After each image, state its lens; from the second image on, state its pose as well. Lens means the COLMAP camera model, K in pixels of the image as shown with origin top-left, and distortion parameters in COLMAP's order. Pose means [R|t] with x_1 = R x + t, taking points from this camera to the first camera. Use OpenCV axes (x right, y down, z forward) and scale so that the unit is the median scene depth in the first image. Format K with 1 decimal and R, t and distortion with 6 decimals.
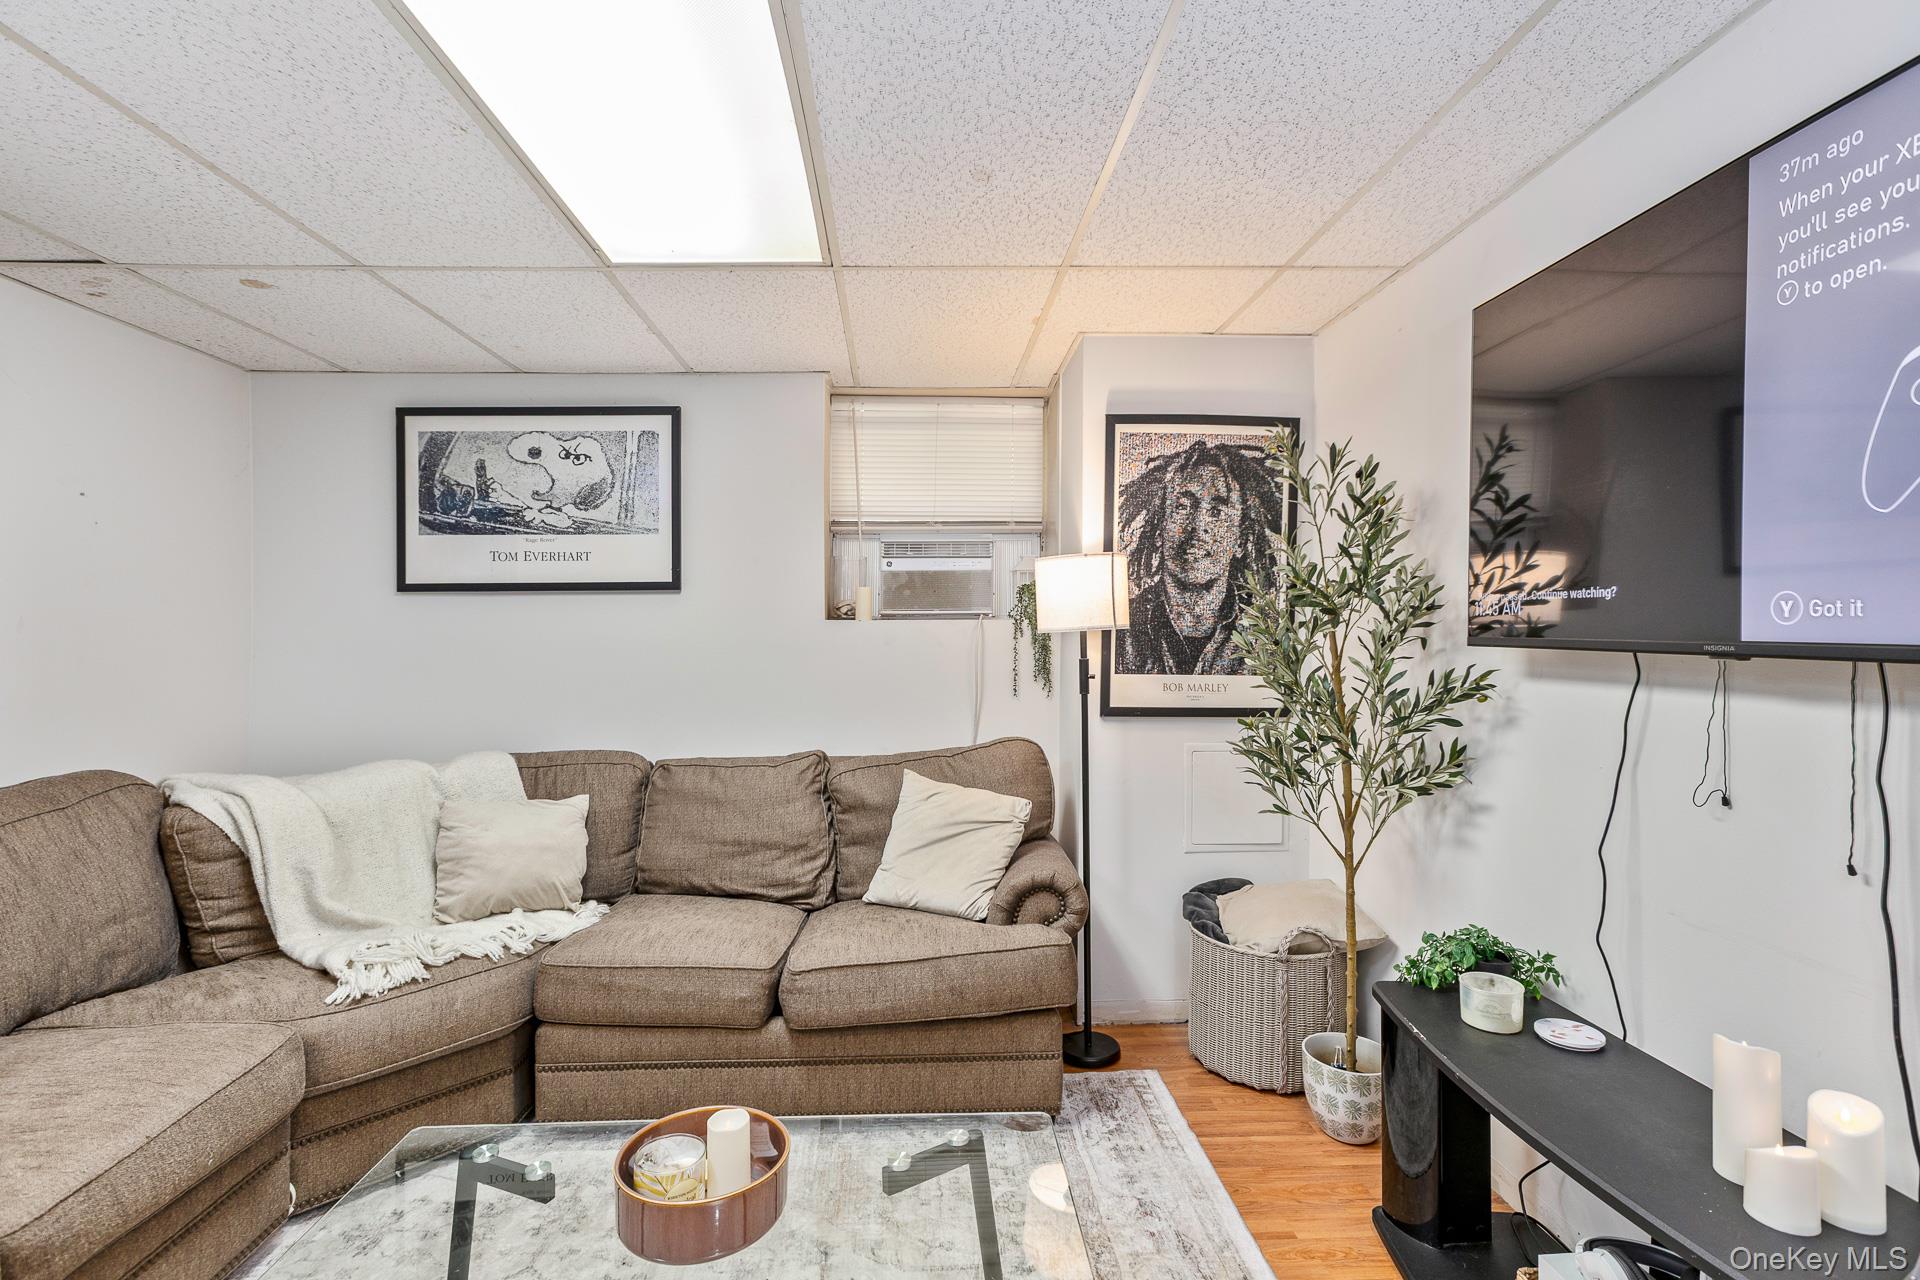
lens RADIAL K [[908.4, 0, 952.6], [0, 908.4, 621.4], [0, 0, 1]] dist [-0.011353, 0.008958]
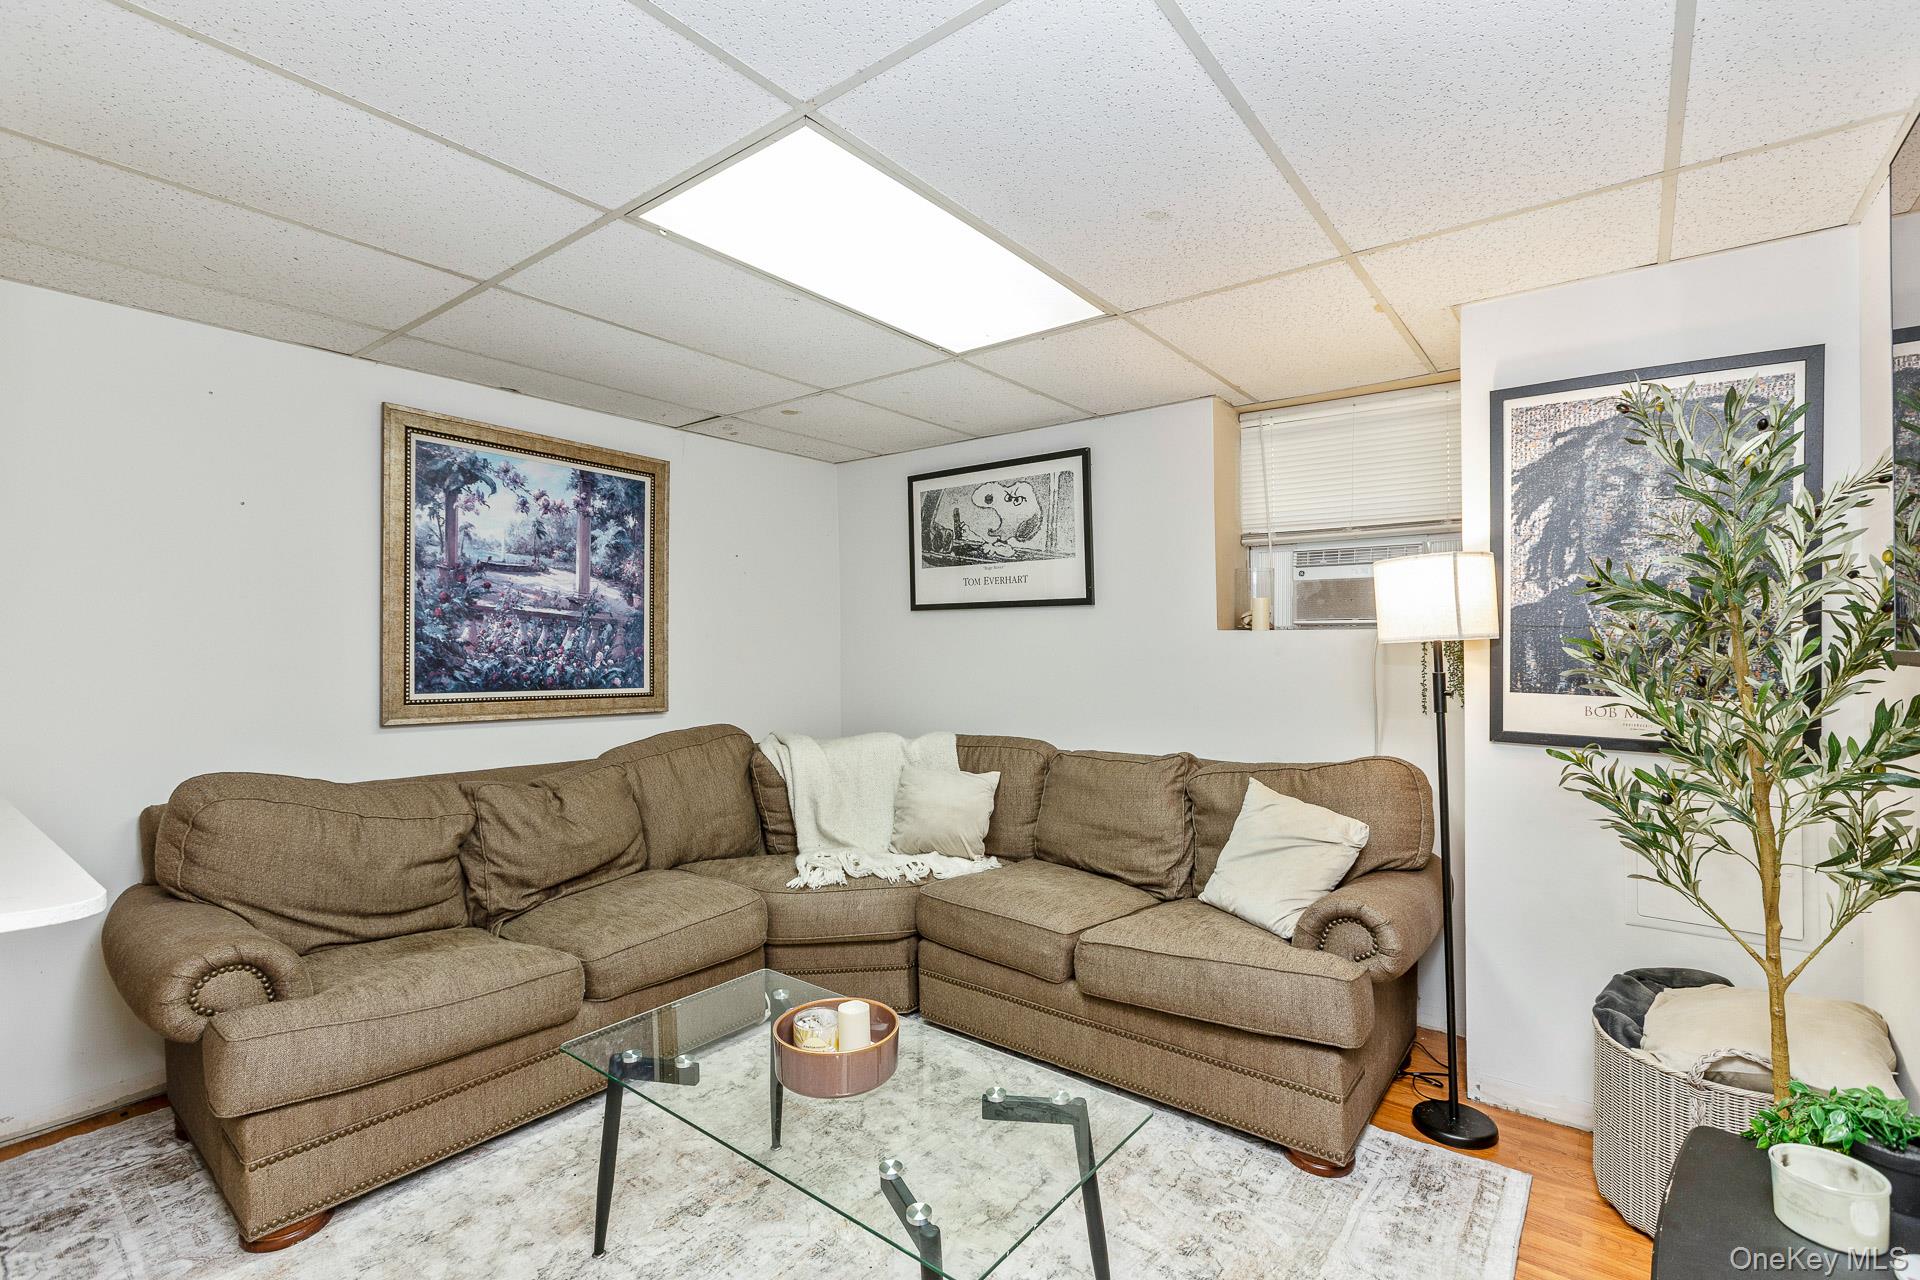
lens RADIAL K [[867.6, 0, 961.6], [0, 867.6, 614.2], [0, 0, 1]] dist [-0.000498, 0.000208]
pose [[0.766797, -0.014938, -0.641716, 0.314716], [0.002375, 0.999788, -0.020435, -0.000386], [0.641886, 0.014146, 0.766670, 0.051031]]
